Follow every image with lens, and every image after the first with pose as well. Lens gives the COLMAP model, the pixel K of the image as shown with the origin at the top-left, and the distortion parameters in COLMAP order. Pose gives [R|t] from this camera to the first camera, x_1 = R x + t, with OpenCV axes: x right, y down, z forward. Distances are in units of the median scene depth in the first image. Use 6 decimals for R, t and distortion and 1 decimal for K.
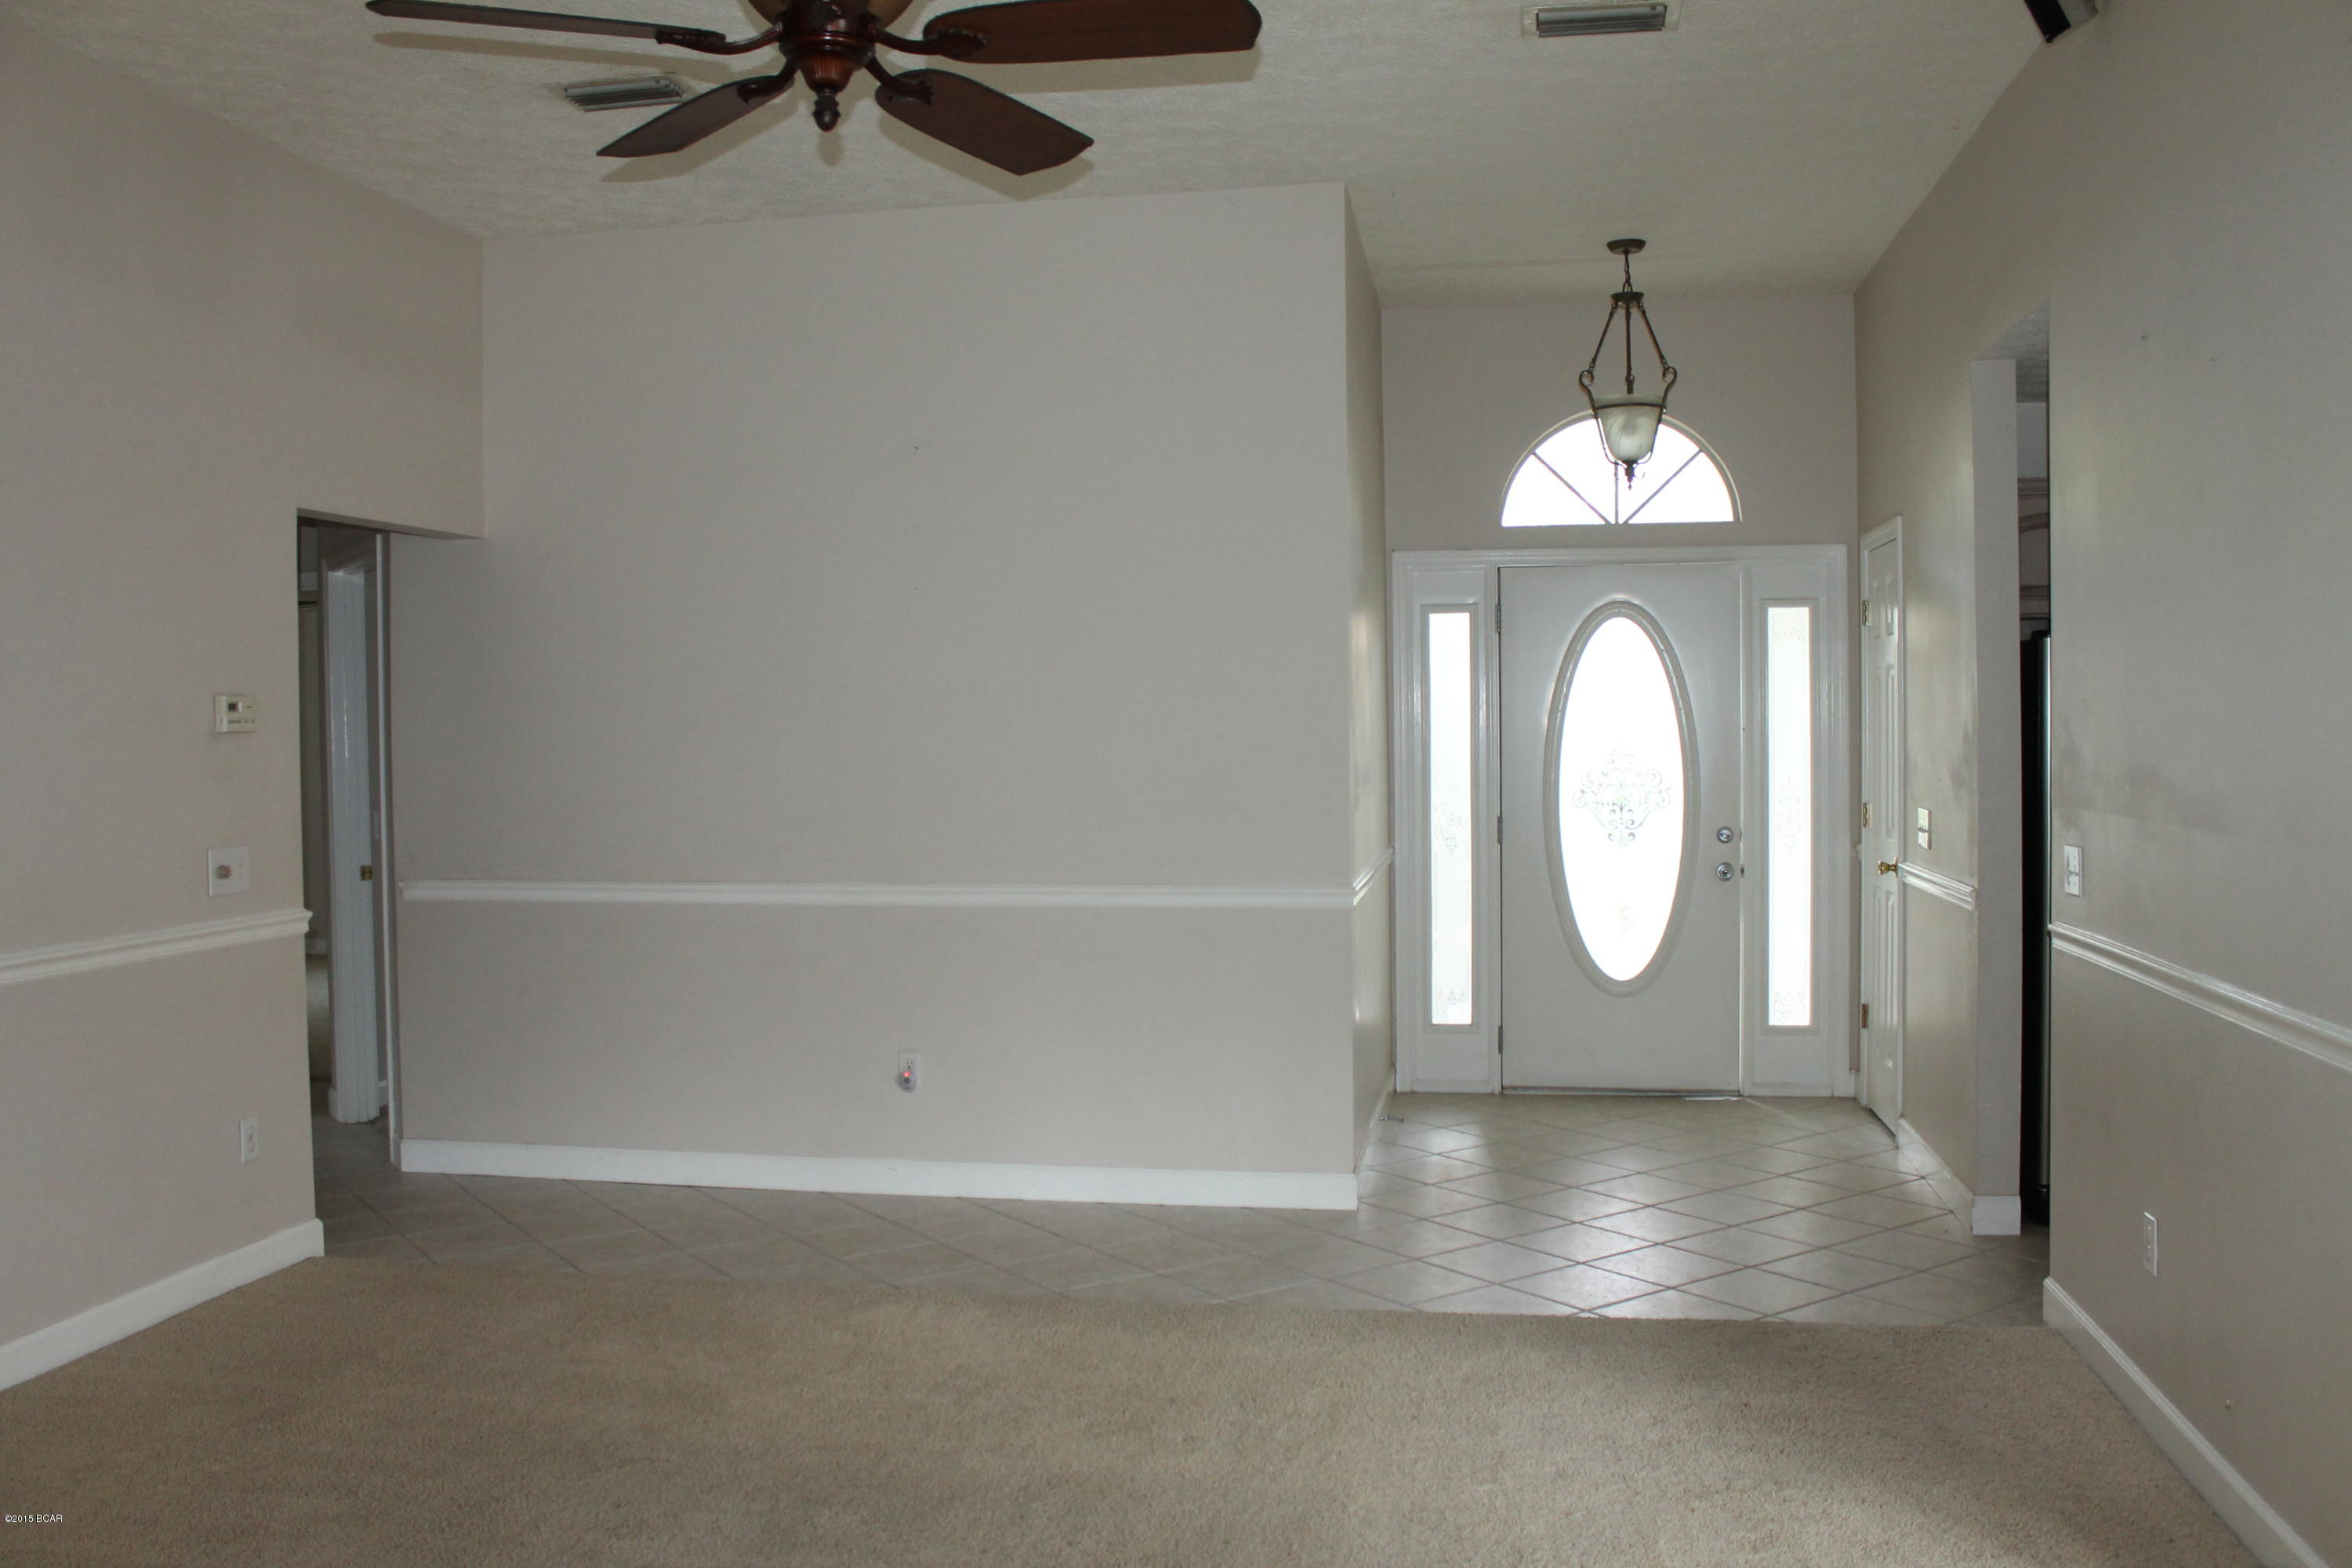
lens RADIAL K [[1976.8, 0, 1170.9], [0, 1976.8, 787.4], [0, 0, 1]] dist [-0.165044, 0.146887]
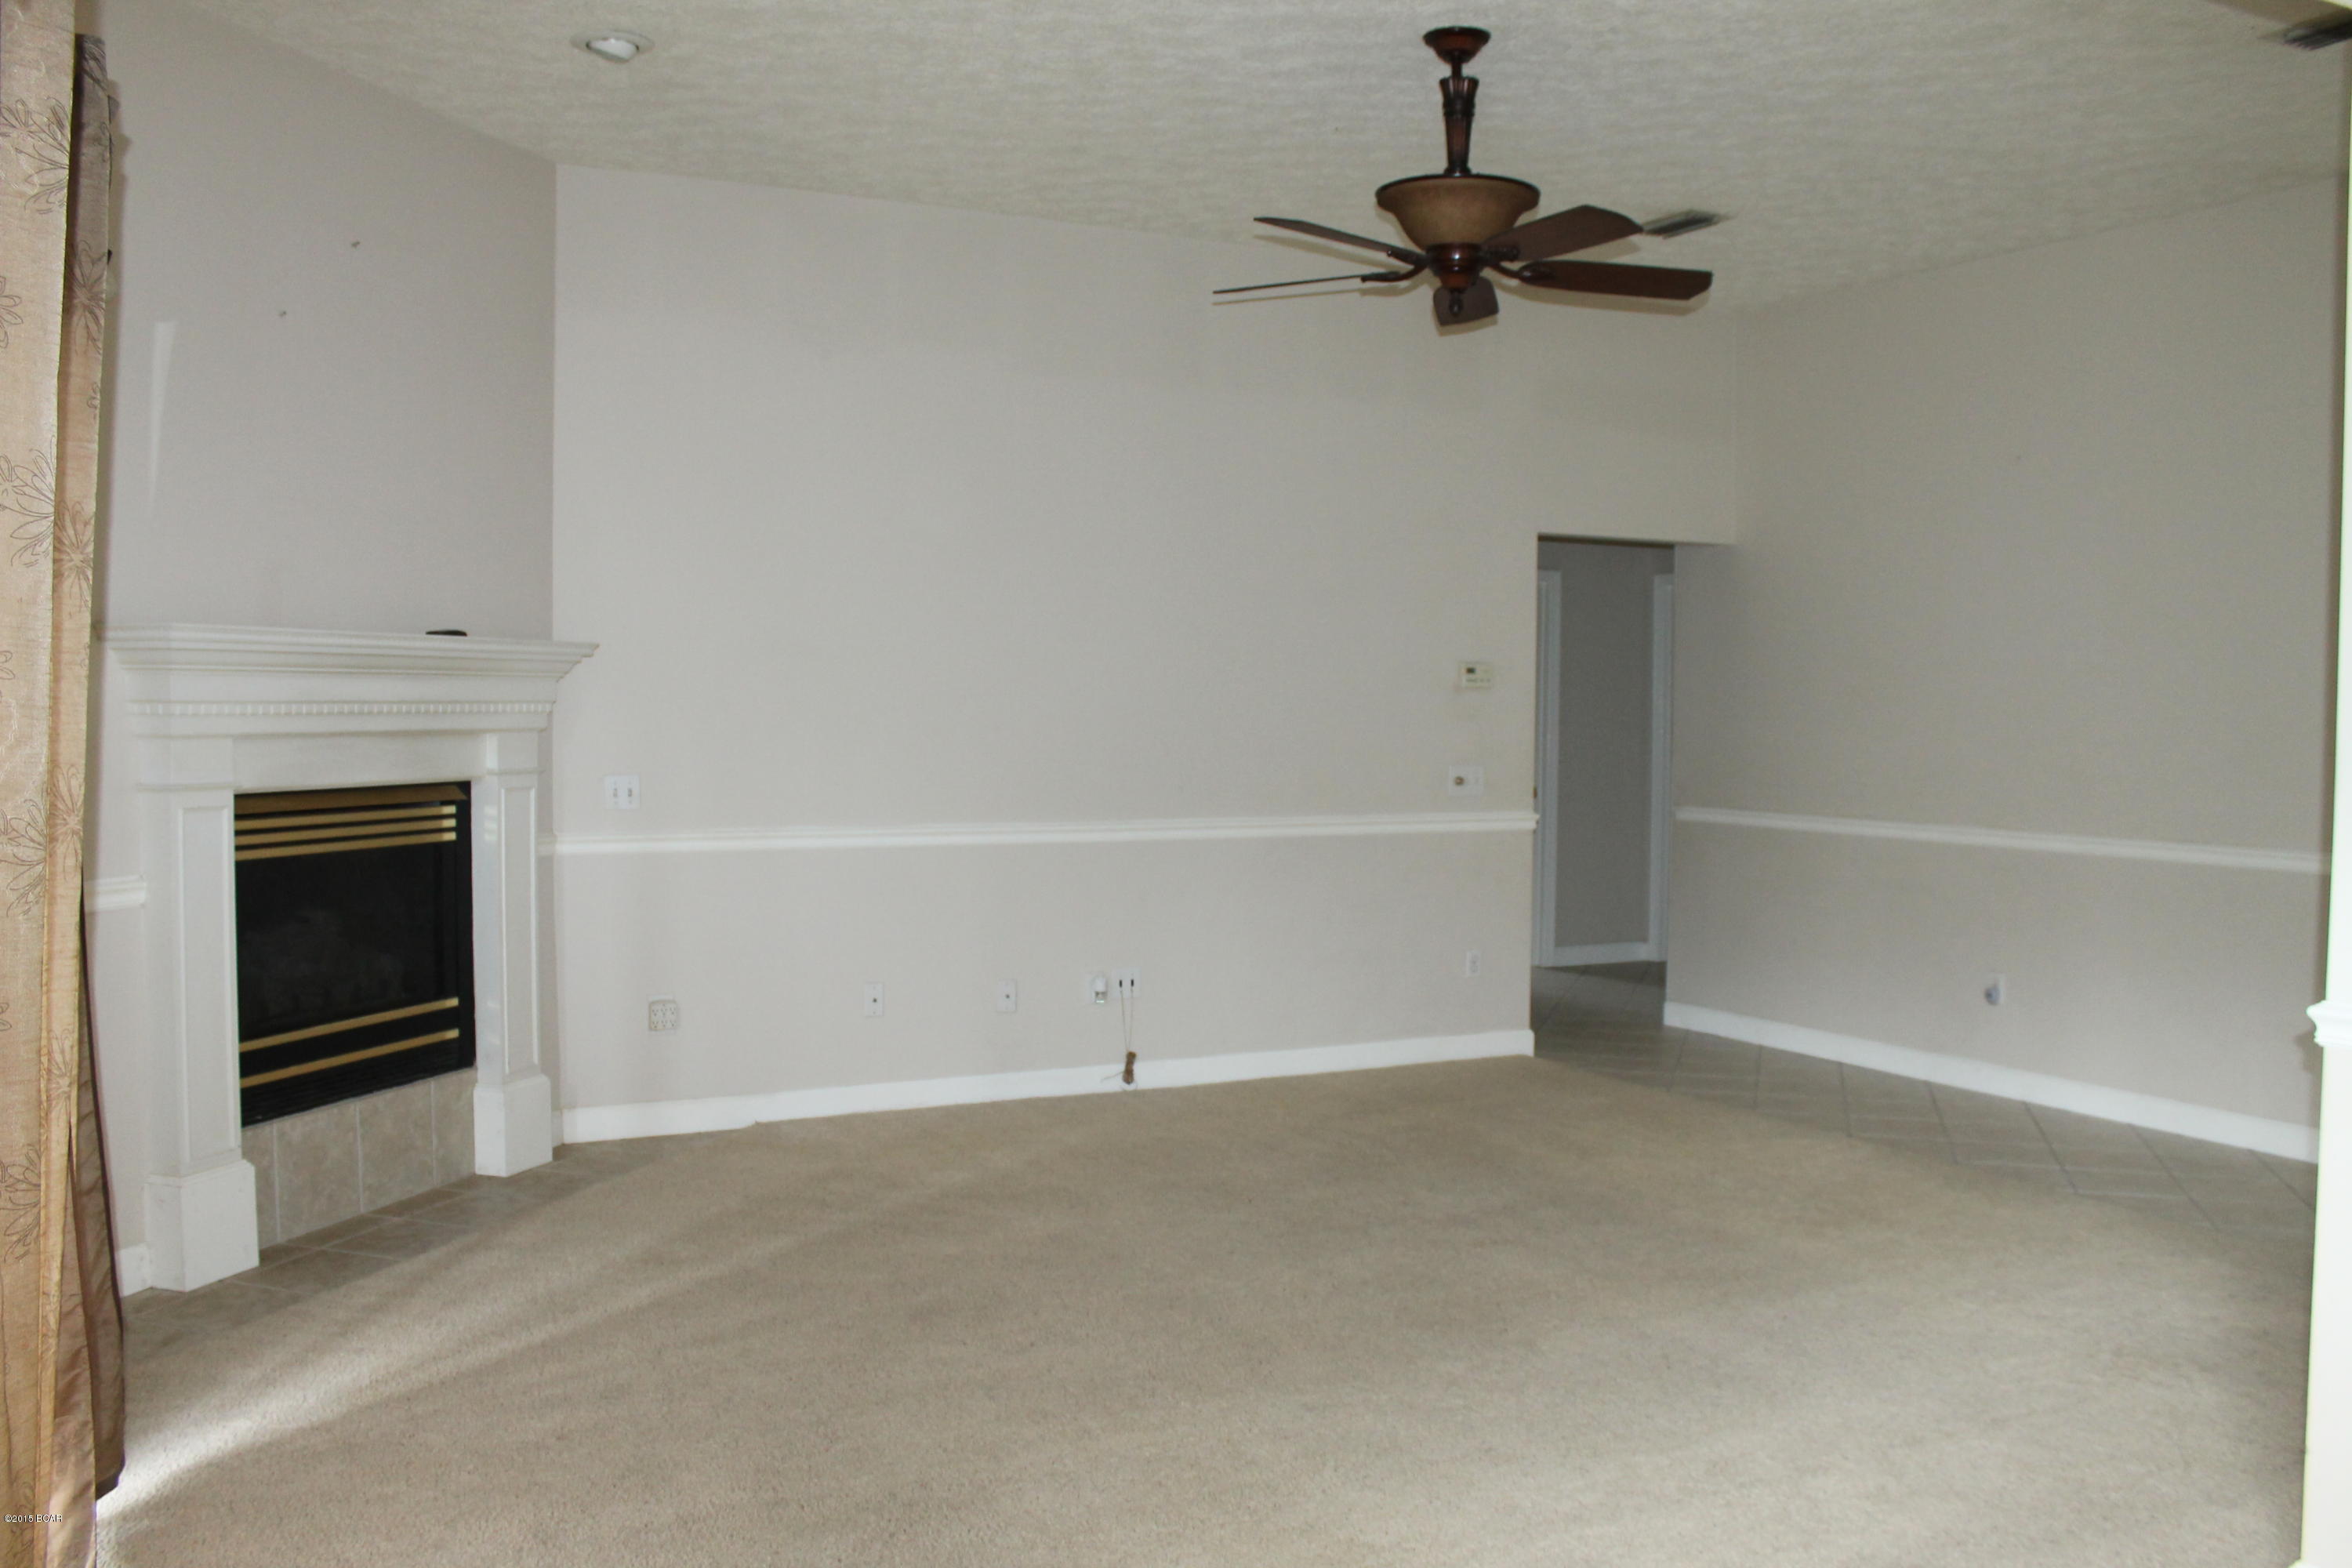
lens RADIAL K [[1976.8, 0, 1177.3], [0, 1976.8, 768.3], [0, 0, 1]] dist [-0.165044, 0.146887]
pose [[0.597686, 0.042797, -0.800587, 0.558543], [-0.039714, 0.998929, 0.023751, 0.005677], [0.800746, 0.017599, 0.598745, -0.092401]]
